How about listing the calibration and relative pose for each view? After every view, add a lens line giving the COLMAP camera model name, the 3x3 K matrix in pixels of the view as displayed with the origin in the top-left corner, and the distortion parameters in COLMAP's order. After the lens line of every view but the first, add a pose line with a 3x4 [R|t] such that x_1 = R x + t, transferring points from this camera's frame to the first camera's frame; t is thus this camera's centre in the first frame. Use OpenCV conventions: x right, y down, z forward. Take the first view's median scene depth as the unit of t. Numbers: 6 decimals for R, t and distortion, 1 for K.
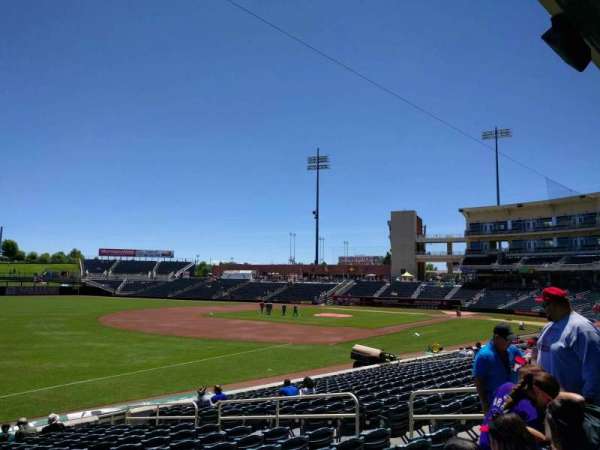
lens RADIAL K [[450.7, 0, 298.4], [0, 450.7, 220.7], [0, 0, 1]] dist [0.006363, 0.007723]
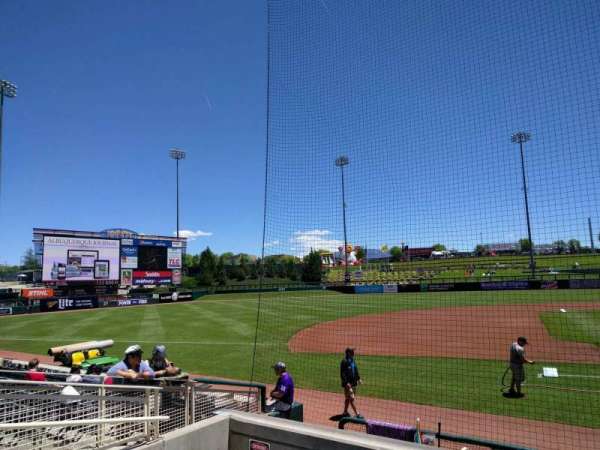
lens RADIAL K [[450.7, 0, 299.2], [0, 450.7, 224.3], [0, 0, 1]] dist [0.006363, 0.007723]
pose [[0.181969, -0.151035, -0.971636, 0.197605], [0.166467, 0.978602, -0.120942, 0.047621], [0.969111, -0.139737, 0.203217, 0.244608]]
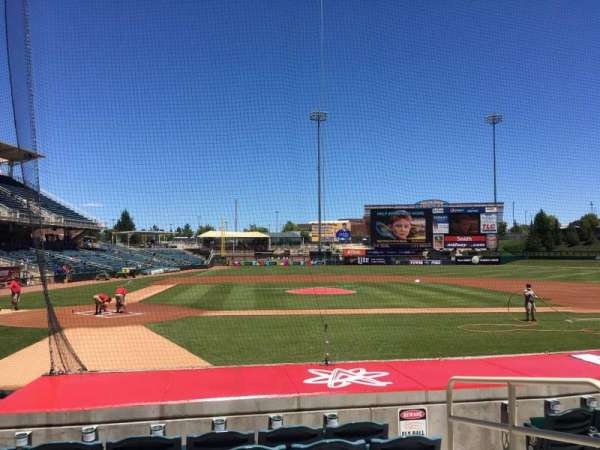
lens RADIAL K [[510.9, 0, 289.4], [0, 510.9, 226.4], [0, 0, 1]] dist [0.026505, -0.001159]
pose [[-0.765598, -0.047867, -0.641536, 0.266668], [0.075345, 0.983693, -0.163311, 0.116994], [0.638892, -0.173367, -0.749507, 0.745486]]
